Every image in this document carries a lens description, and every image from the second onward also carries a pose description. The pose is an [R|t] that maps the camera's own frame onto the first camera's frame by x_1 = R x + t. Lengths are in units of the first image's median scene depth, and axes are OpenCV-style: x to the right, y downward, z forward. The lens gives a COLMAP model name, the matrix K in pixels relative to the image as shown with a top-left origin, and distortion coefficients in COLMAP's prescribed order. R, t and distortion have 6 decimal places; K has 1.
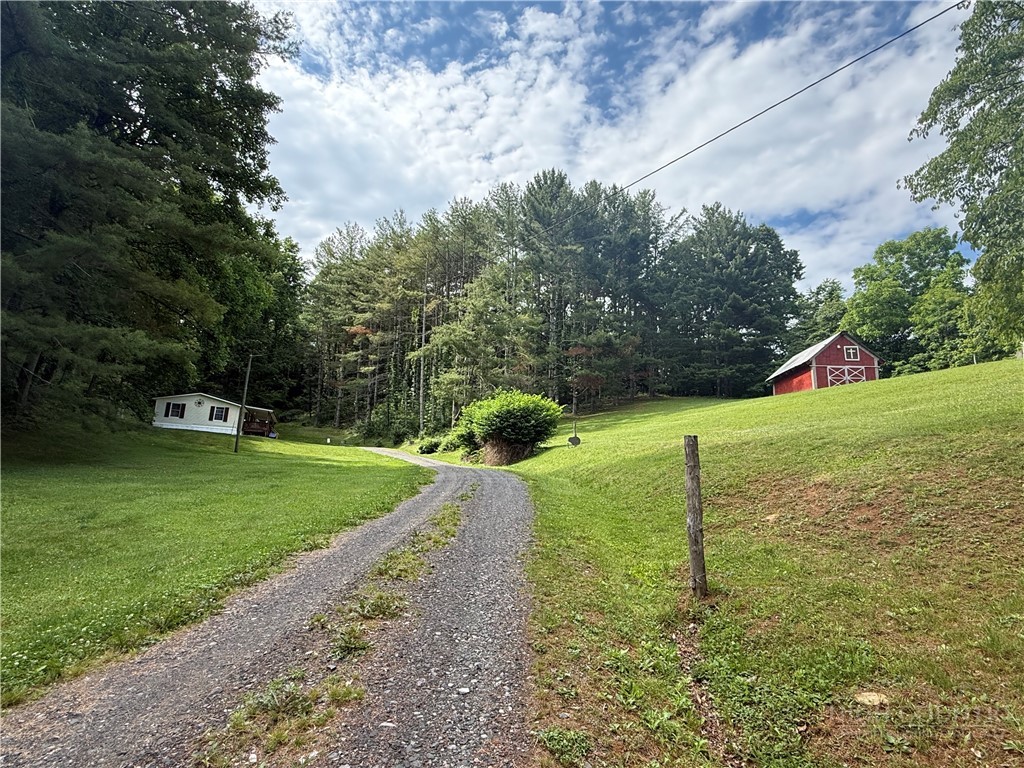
lens RADIAL K [[510.0, 0, 517.7], [0, 510.0, 391.4], [0, 0, 1]] dist [0.005251, 0.000753]
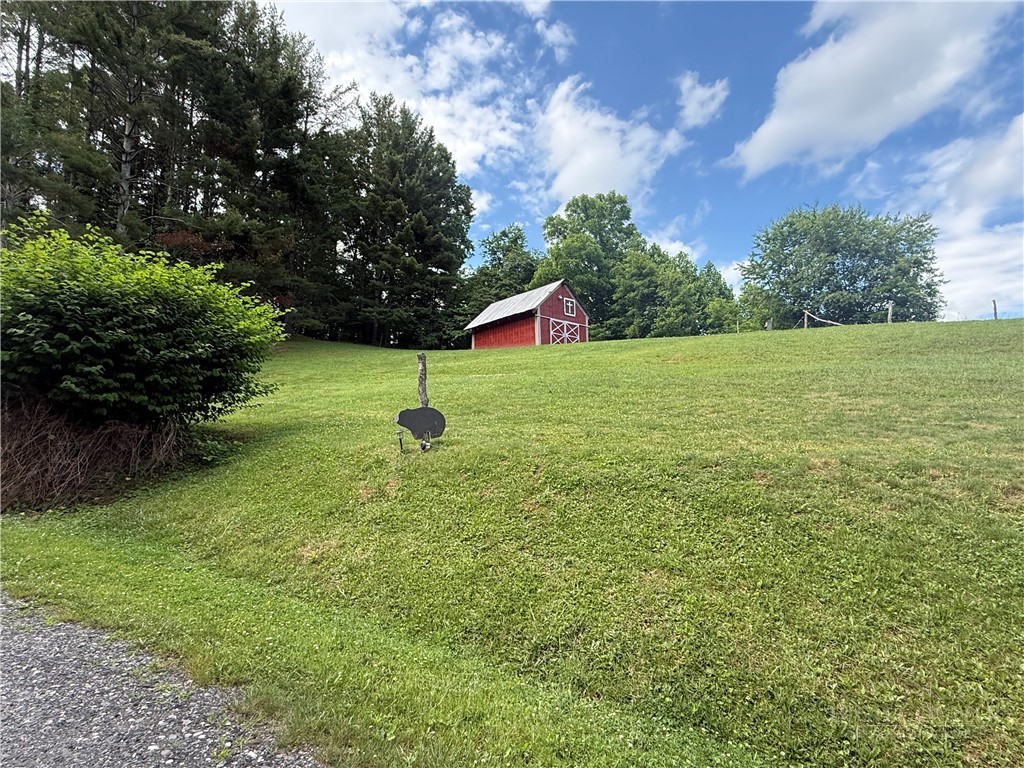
lens RADIAL K [[534.9, 0, 512.2], [0, 534.9, 379.6], [0, 0, 1]] dist [-0.014087, 0.001431]
pose [[0.710646, 0.051308, 0.701676, -0.032911], [-0.094201, 0.995296, 0.022627, 0.032665], [-0.697215, -0.082178, 0.712136, 0.397775]]
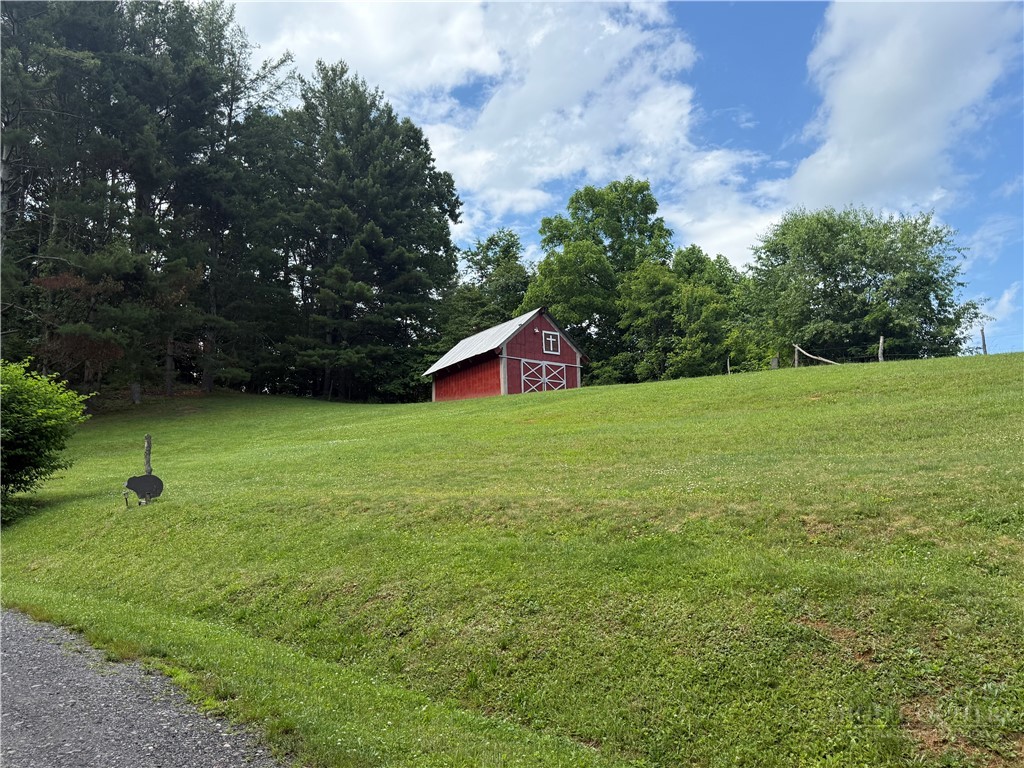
lens RADIAL K [[845.6, 0, 518.7], [0, 845.6, 390.6], [0, 0, 1]] dist [0.048247, -0.037539]
pose [[0.784373, 0.062791, 0.617103, -0.036711], [-0.063187, 0.997776, -0.021210, 0.010970], [-0.617062, -0.022356, 0.786597, 0.168243]]
